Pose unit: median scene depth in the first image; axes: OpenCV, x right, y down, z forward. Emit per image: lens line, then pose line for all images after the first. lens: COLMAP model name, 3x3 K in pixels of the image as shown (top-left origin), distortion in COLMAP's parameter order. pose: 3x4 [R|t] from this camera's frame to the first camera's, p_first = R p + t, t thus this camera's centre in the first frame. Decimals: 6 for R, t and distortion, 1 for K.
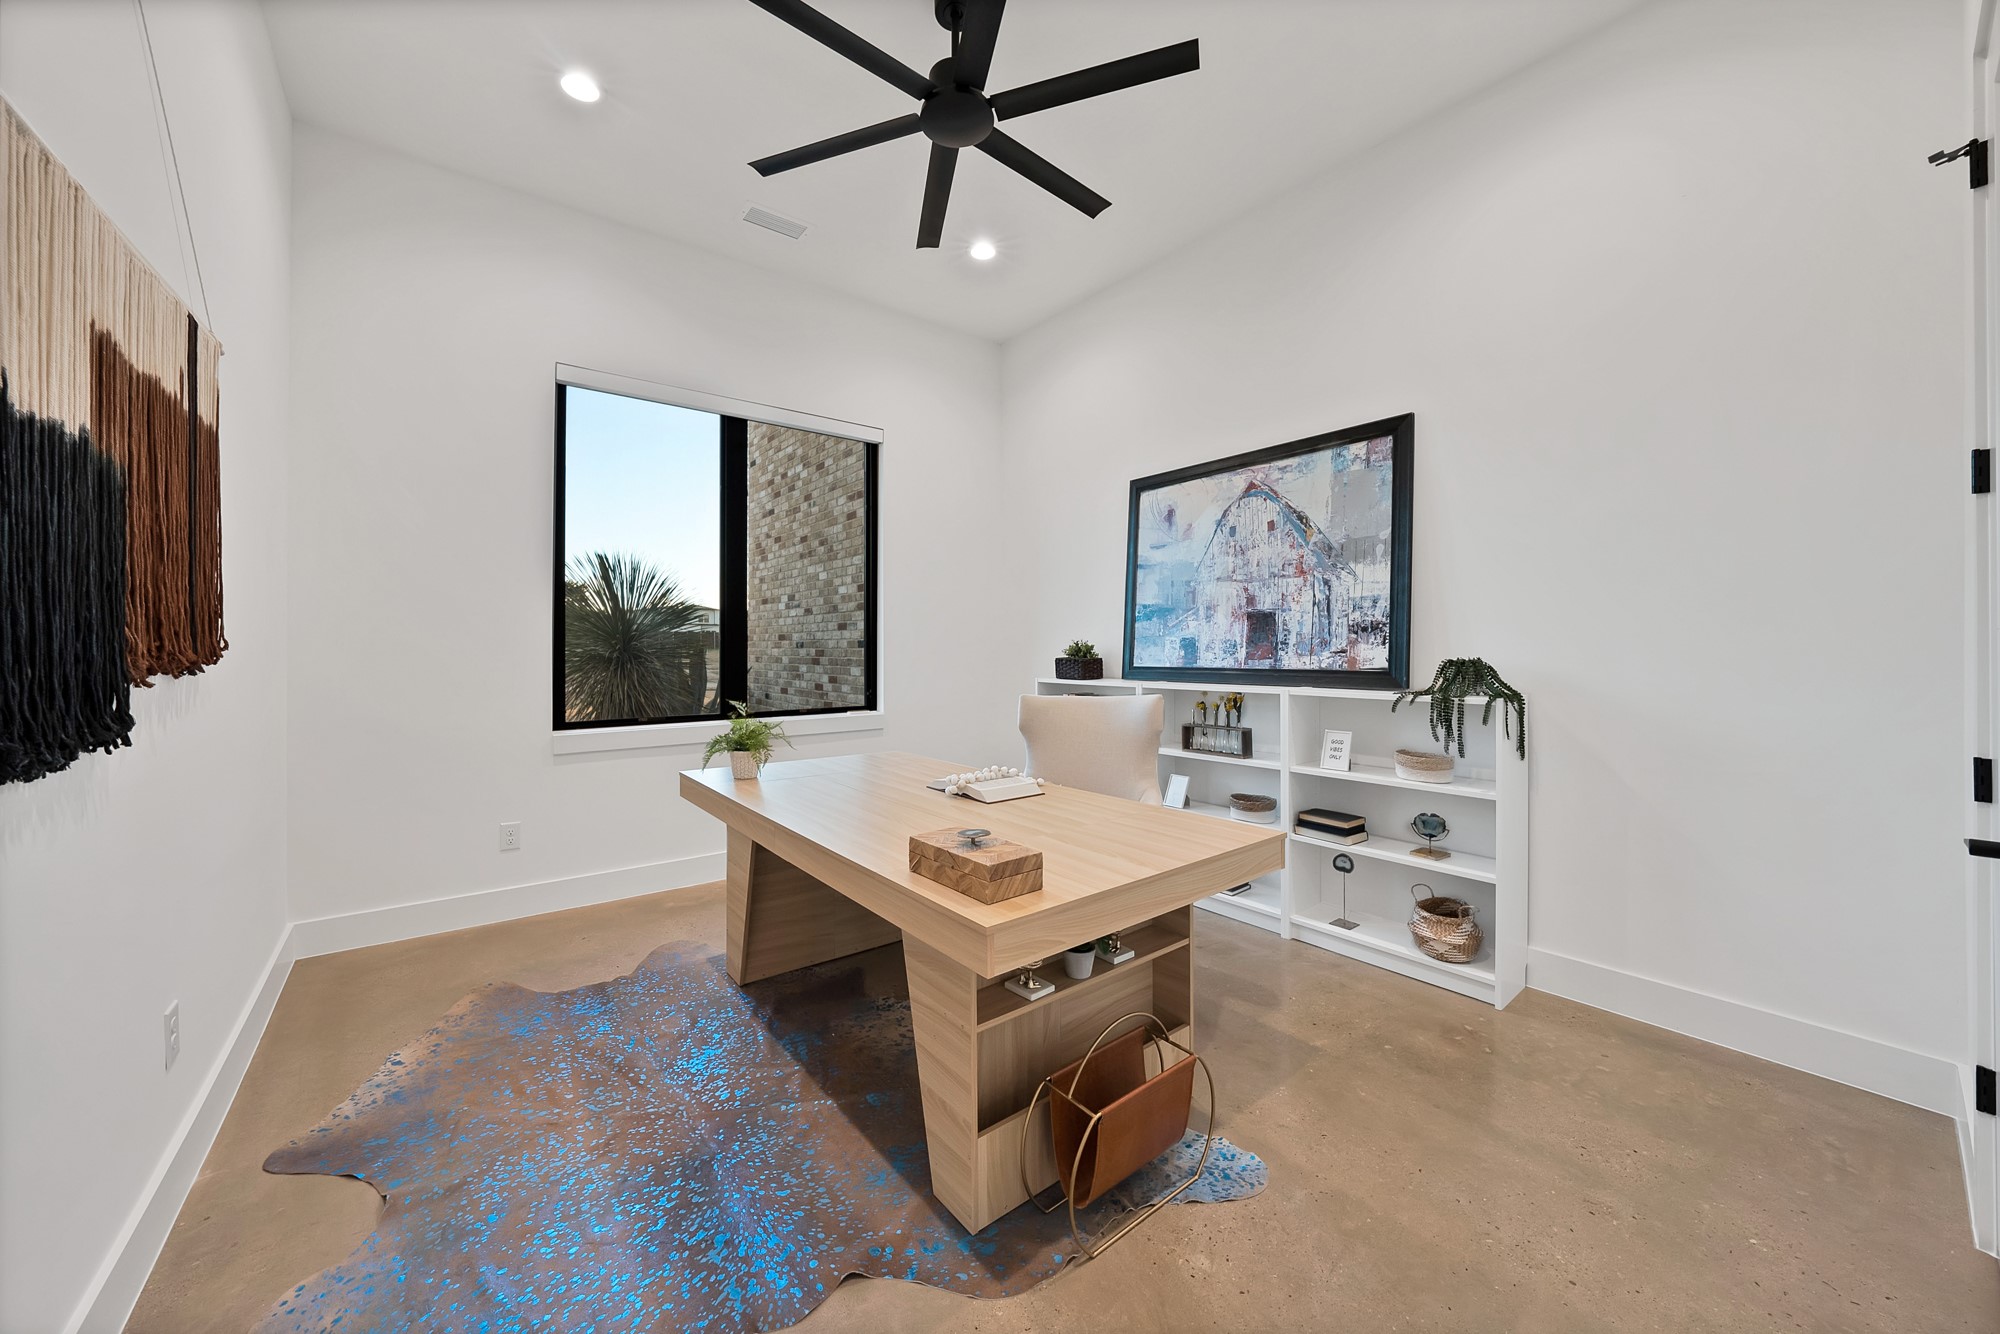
lens RADIAL K [[714.5, 0, 1004.1], [0, 714.5, 656.4], [0, 0, 1]] dist [-0.011125, 0.002855]
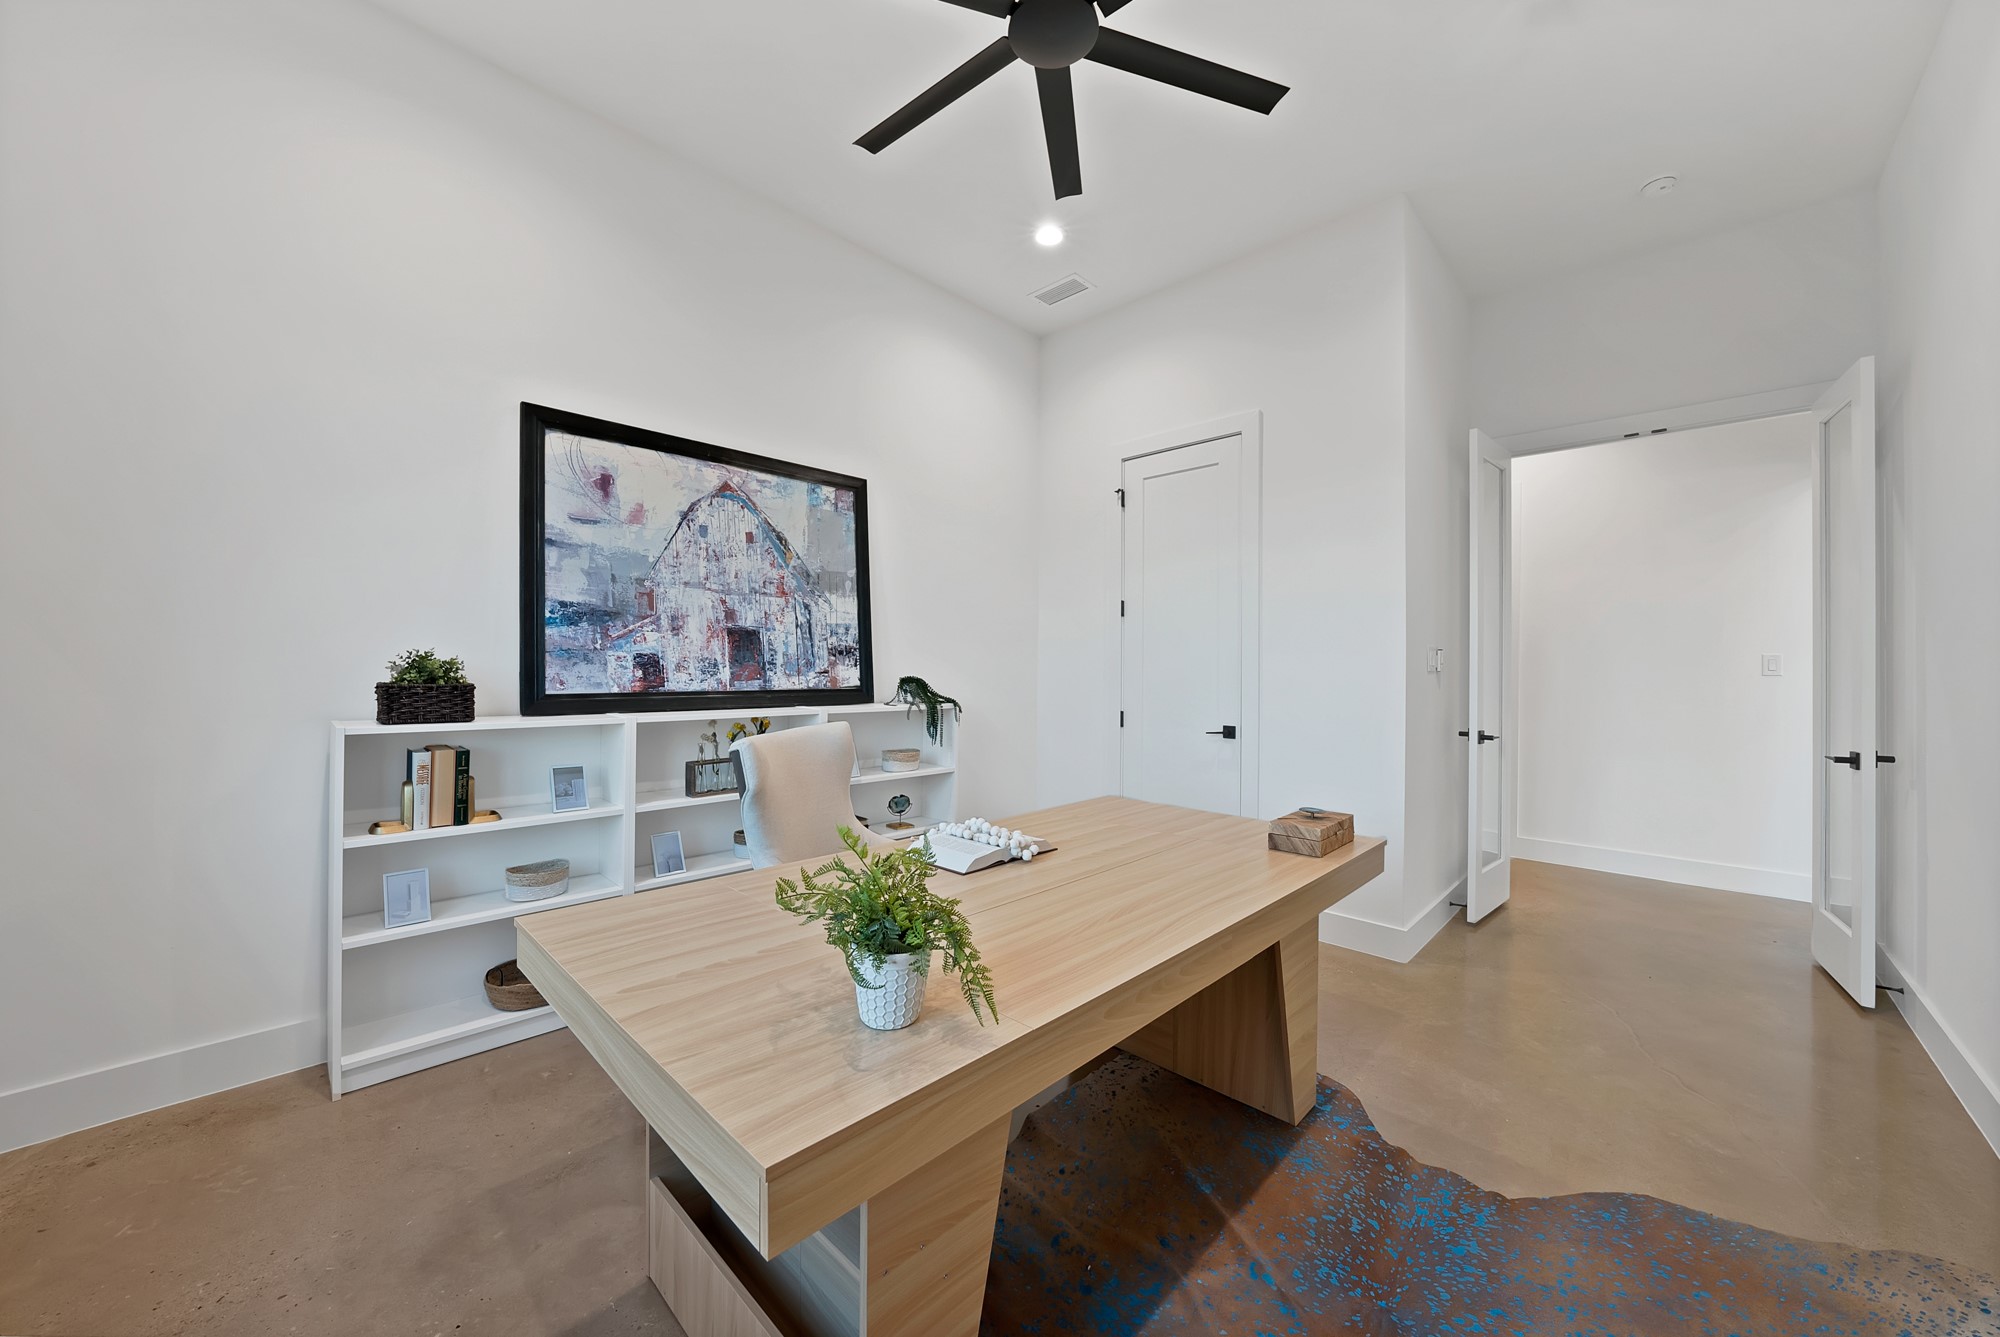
lens RADIAL K [[714.5, 0, 1004.1], [0, 714.5, 657.9], [0, 0, 1]] dist [-0.011125, 0.002855]
pose [[-0.122579, 0.015415, 0.992339, -0.588376], [0.002745, 0.999881, -0.015193, -0.009751], [-0.992455, 0.000861, -0.122607, 0.773862]]
